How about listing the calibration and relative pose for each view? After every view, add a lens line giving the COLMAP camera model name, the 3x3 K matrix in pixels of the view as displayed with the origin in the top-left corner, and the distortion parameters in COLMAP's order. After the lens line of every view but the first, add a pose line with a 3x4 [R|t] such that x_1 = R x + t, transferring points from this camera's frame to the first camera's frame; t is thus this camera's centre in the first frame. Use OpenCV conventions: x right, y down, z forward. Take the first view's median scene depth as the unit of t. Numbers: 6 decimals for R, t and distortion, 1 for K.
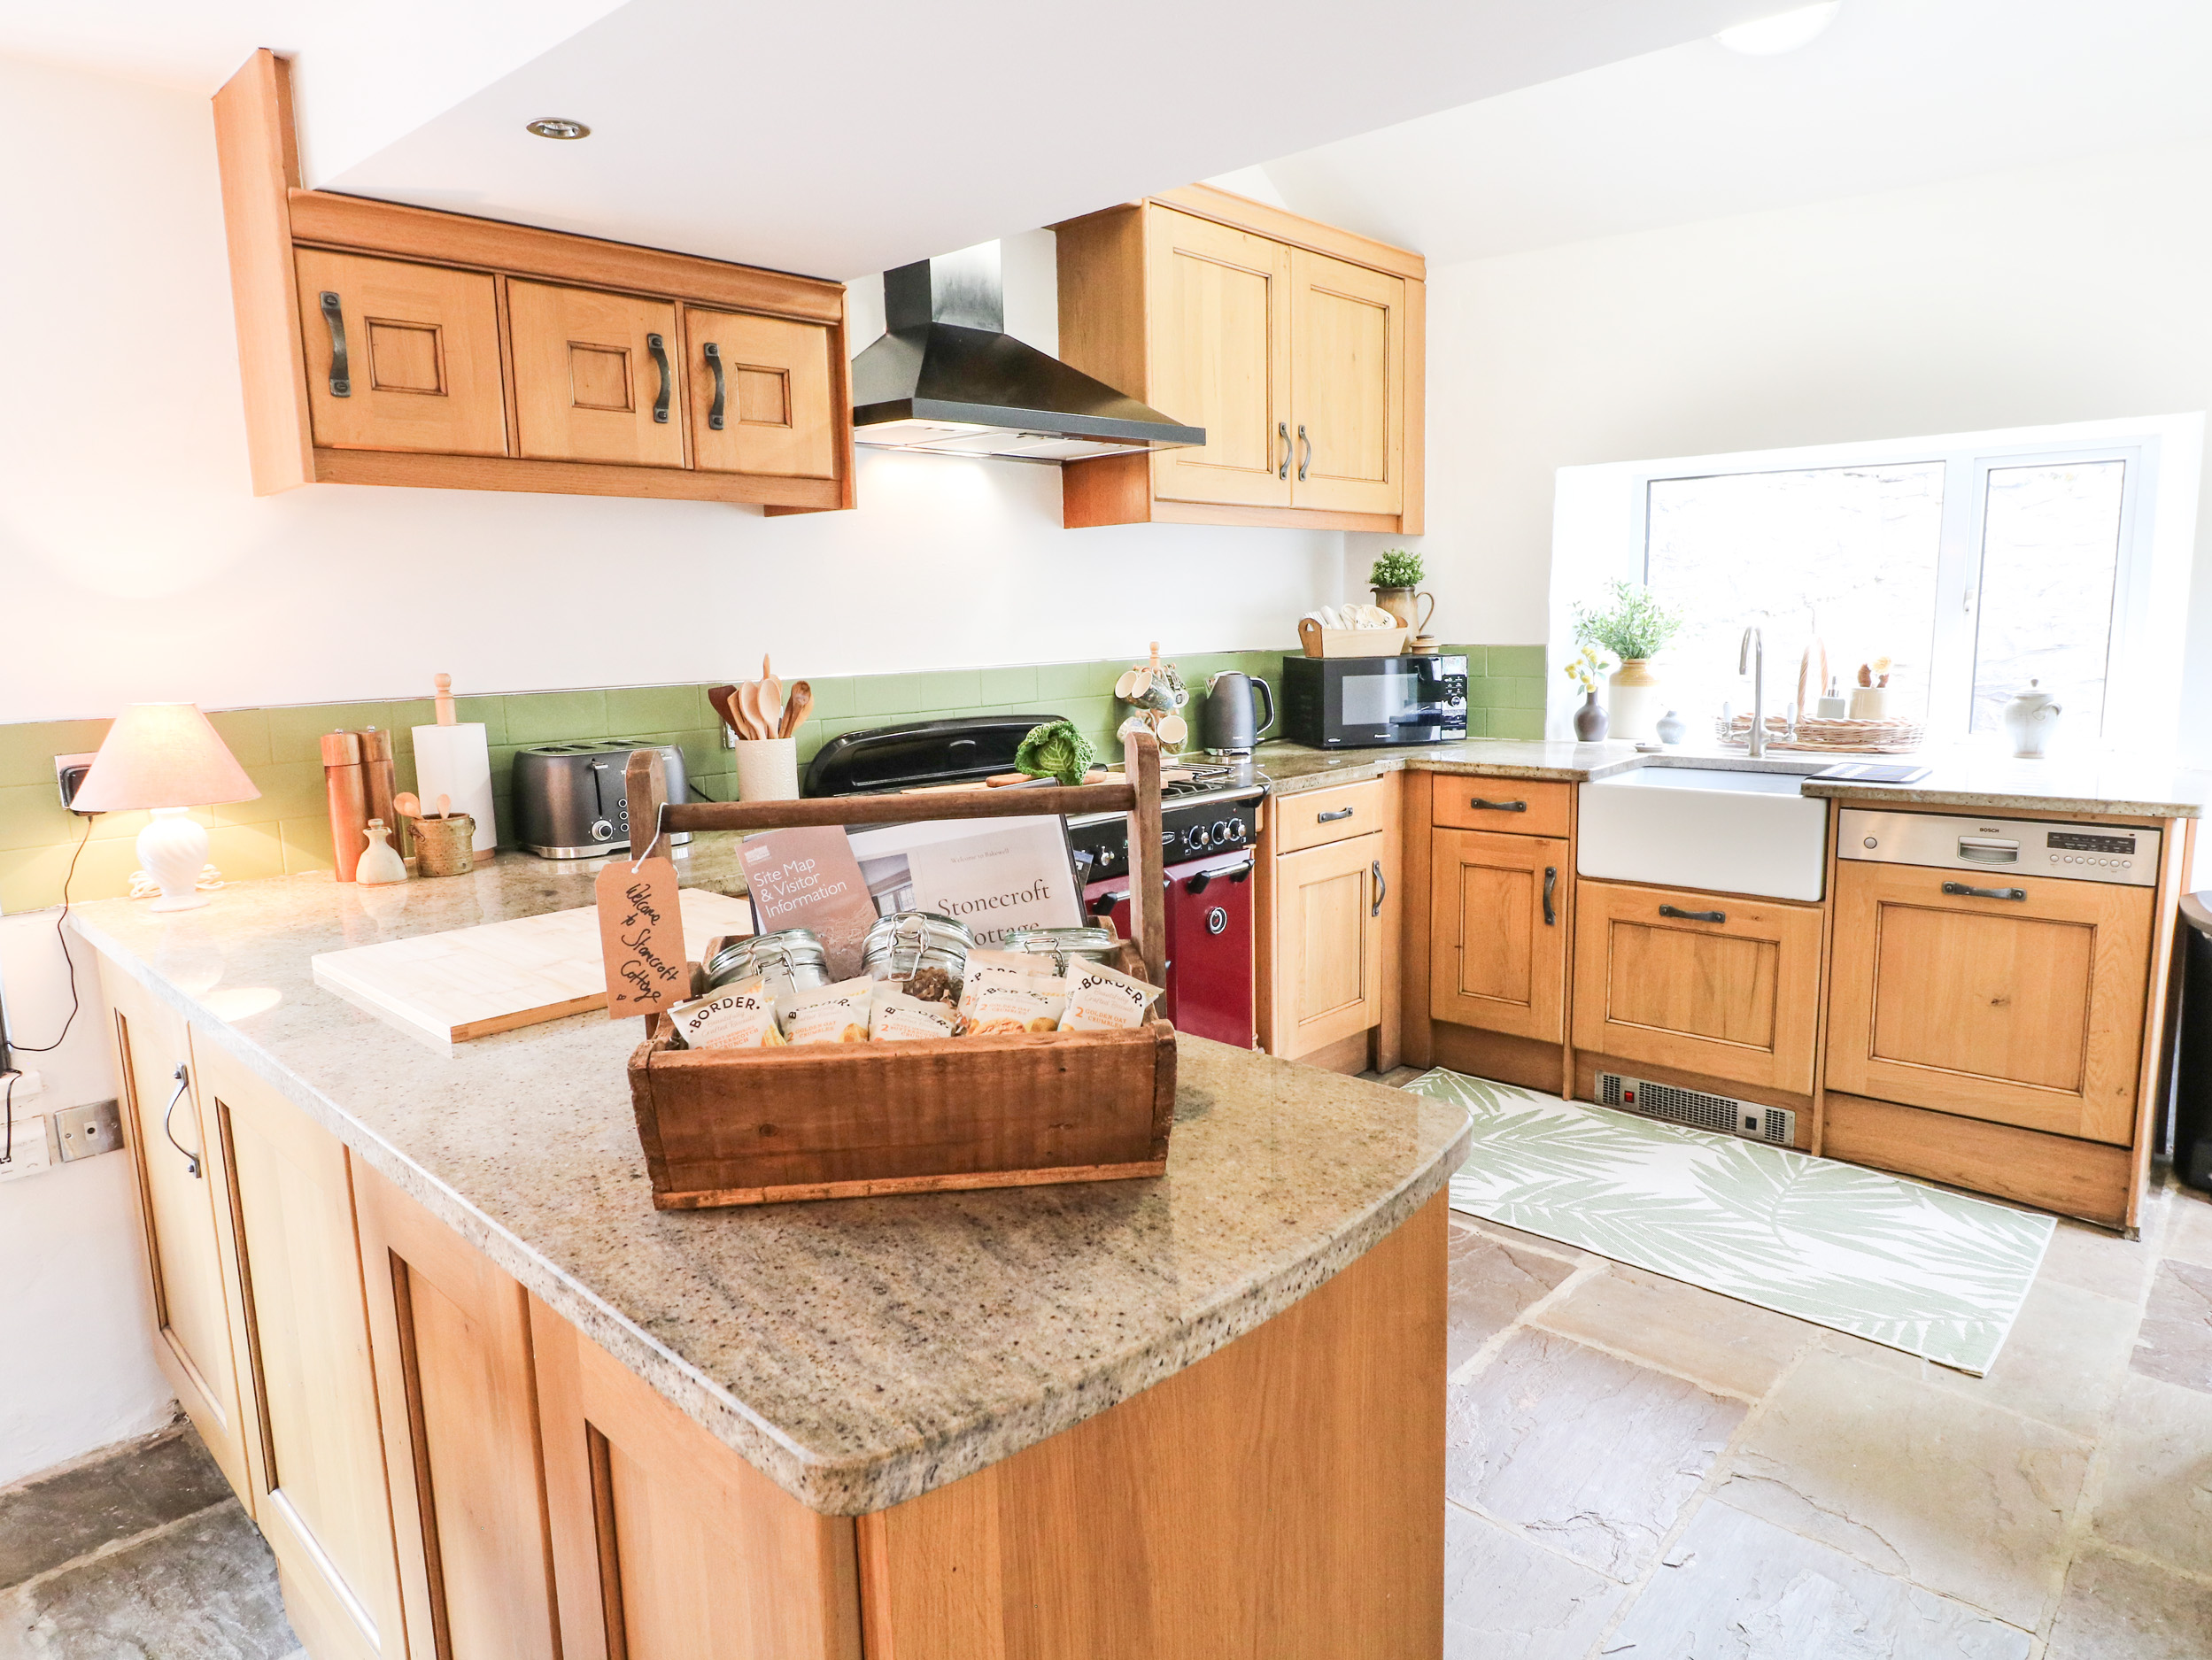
lens RADIAL K [[1331.5, 0, 1115.2], [0, 1331.5, 810.4], [0, 0, 1]] dist [-0.001862, -0.009573]
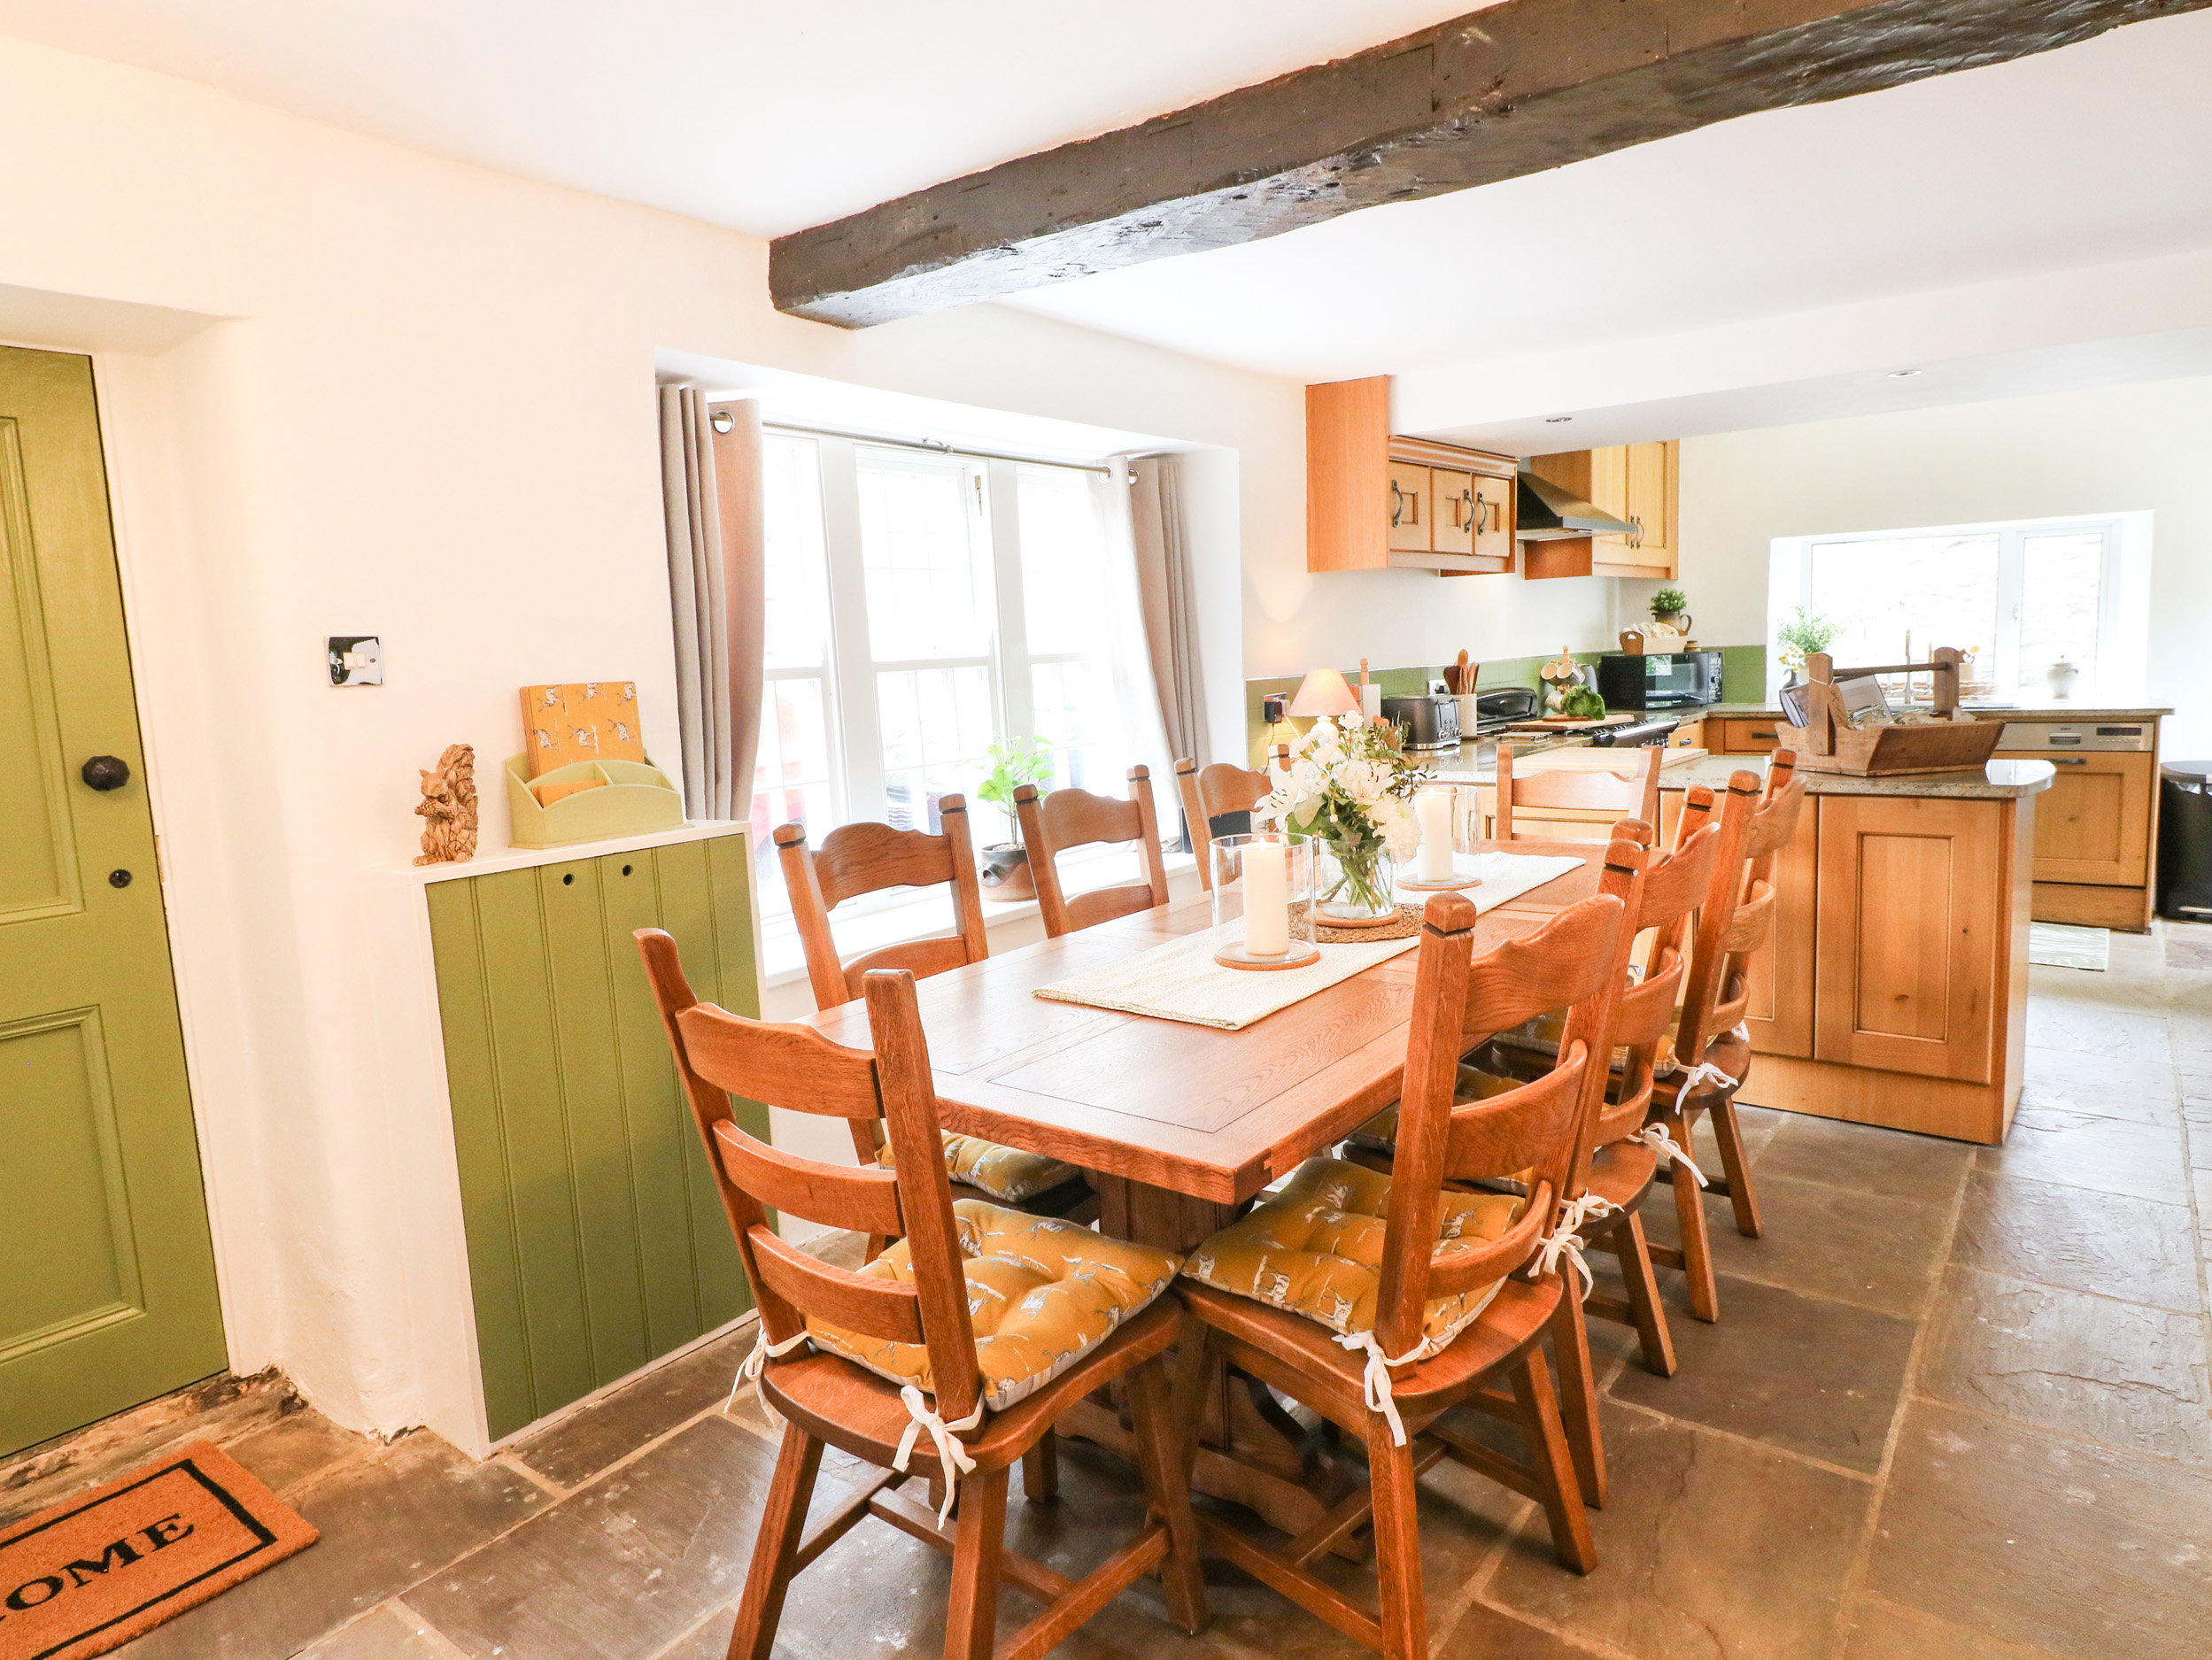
lens RADIAL K [[1331.5, 0, 1123.0], [0, 1331.5, 817.1], [0, 0, 1]] dist [-0.001862, -0.009573]
pose [[0.995330, -0.032329, 0.090954, -0.887598], [0.034494, 0.999155, -0.022330, 0.139223], [-0.090155, 0.025363, 0.995605, -0.795798]]
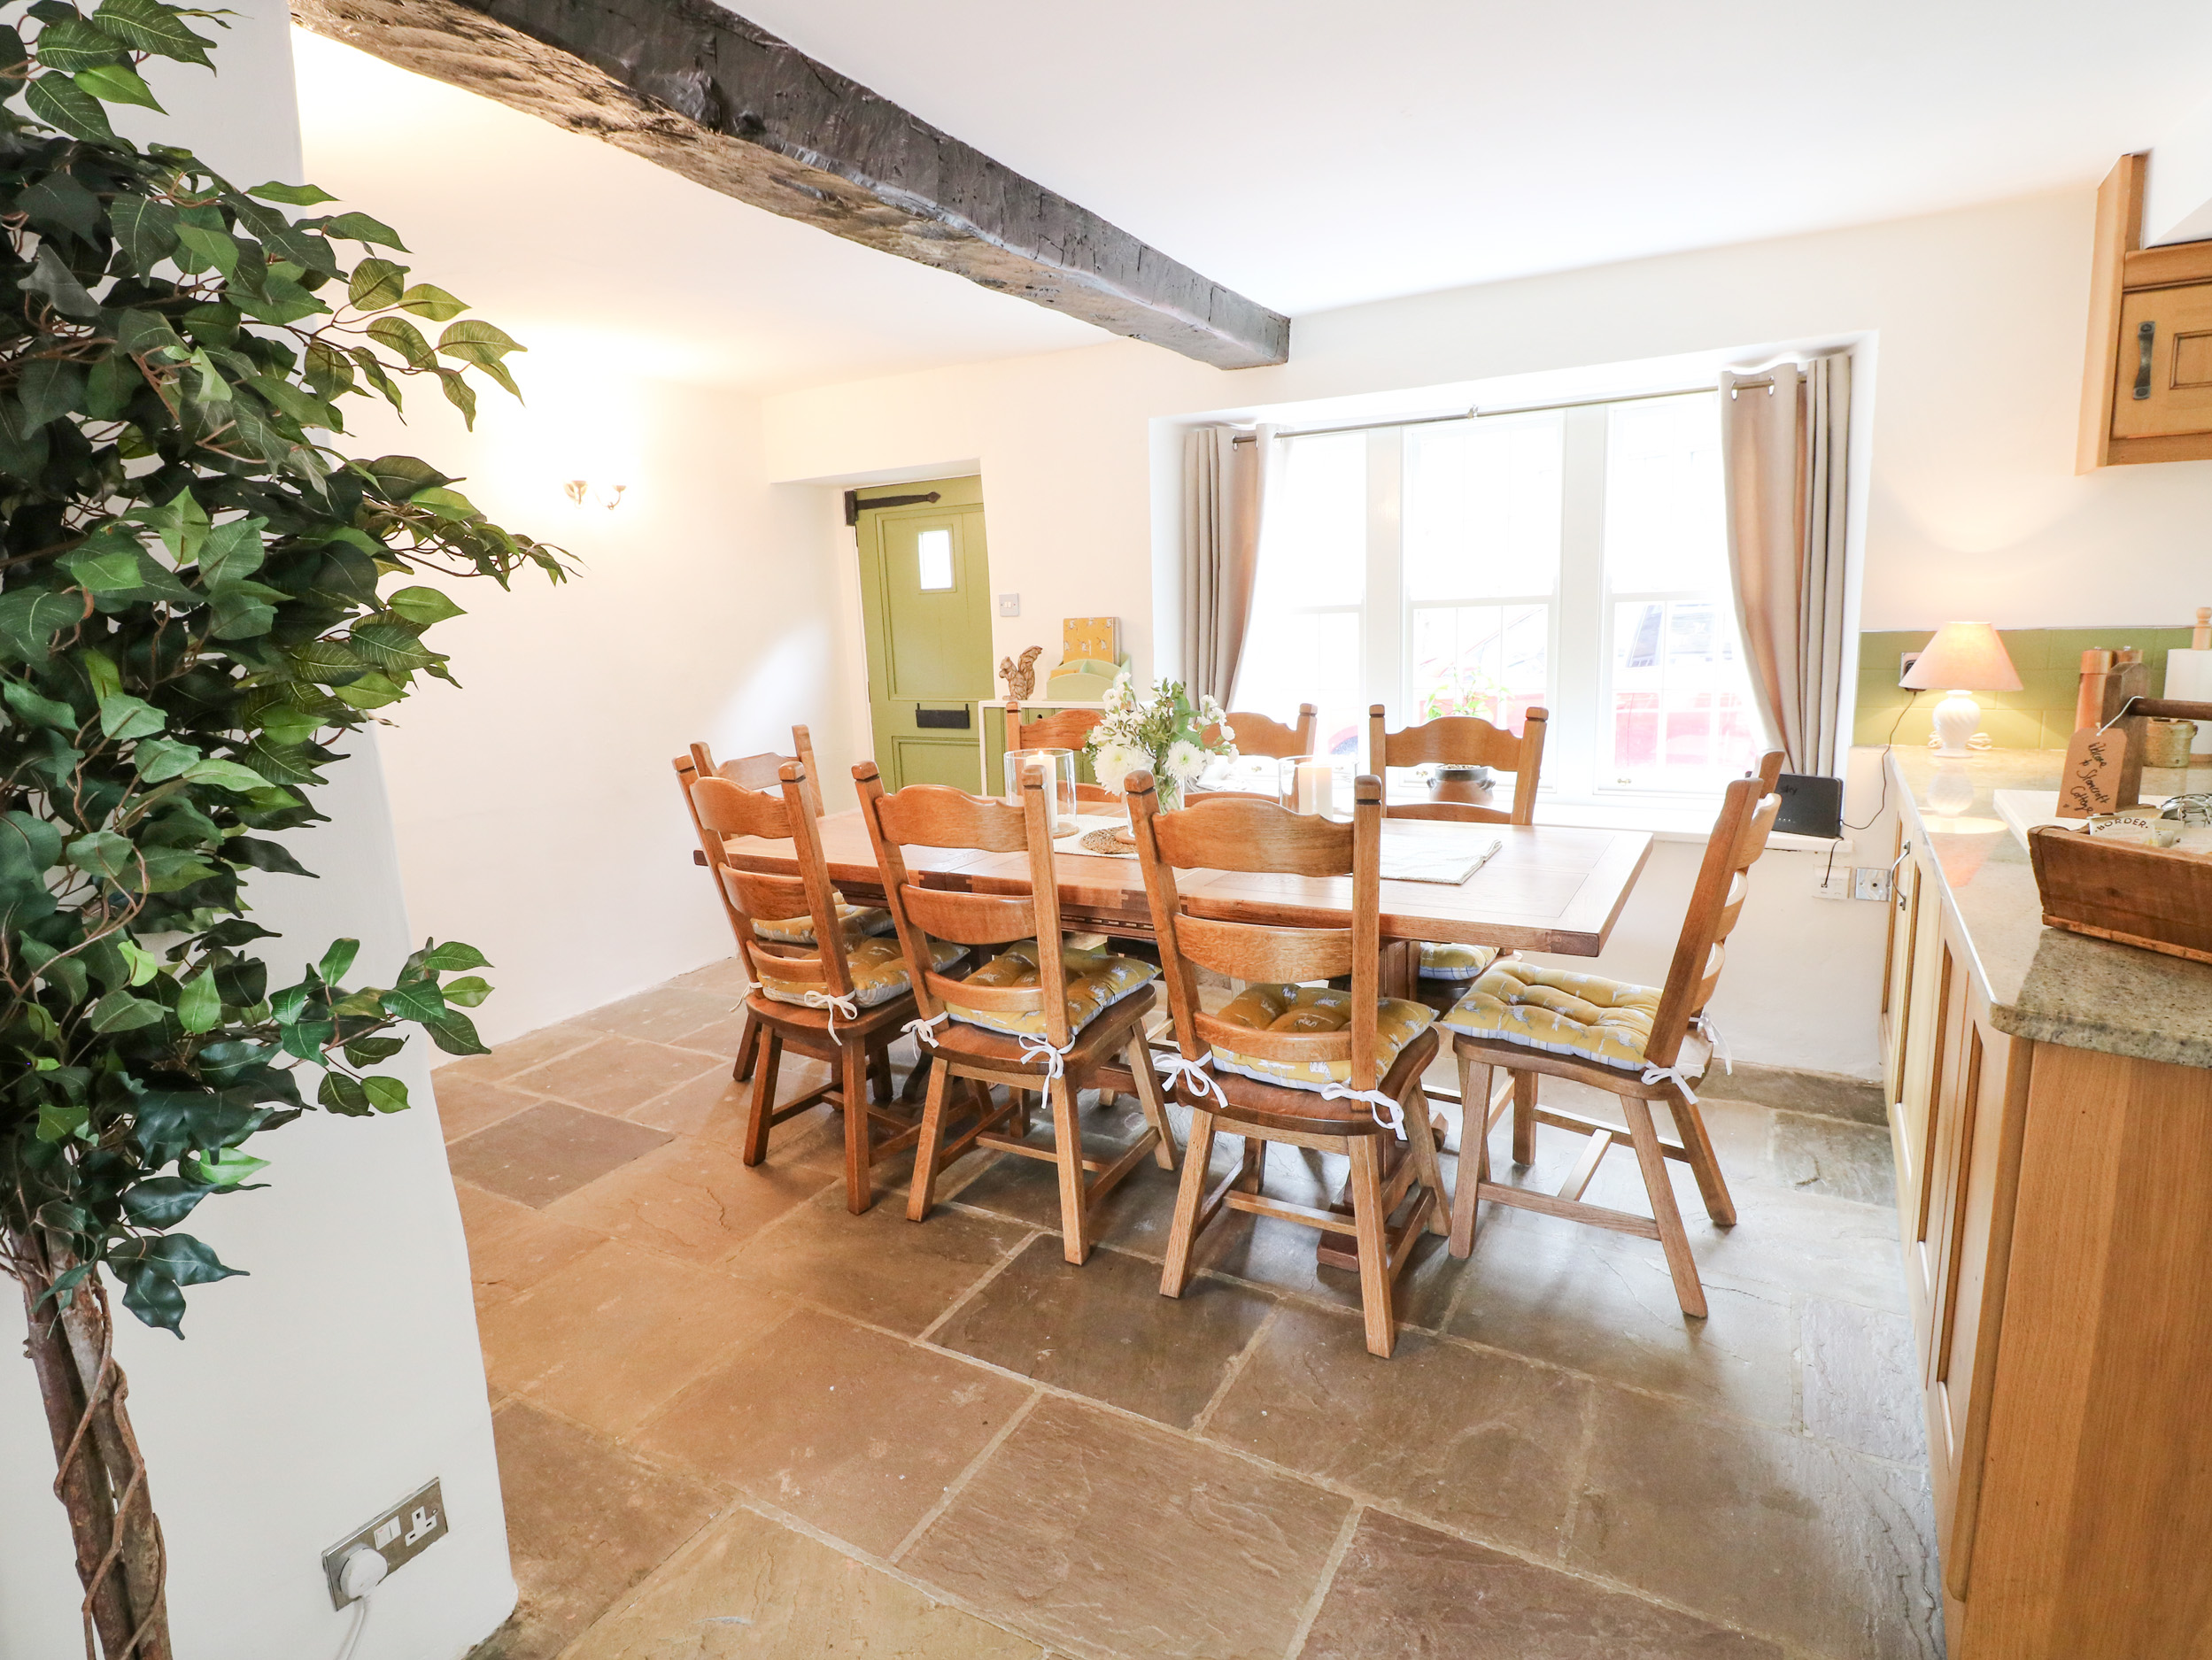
lens RADIAL K [[1146.6, 0, 1118.0], [0, 1146.6, 810.6], [0, 0, 1]] dist [-0.015341, -0.003175]
pose [[0.218256, 0.188397, -0.957534, 0.262249], [-0.105251, 0.980010, 0.168829, 0.010350], [0.970199, 0.063933, 0.233722, -0.178864]]
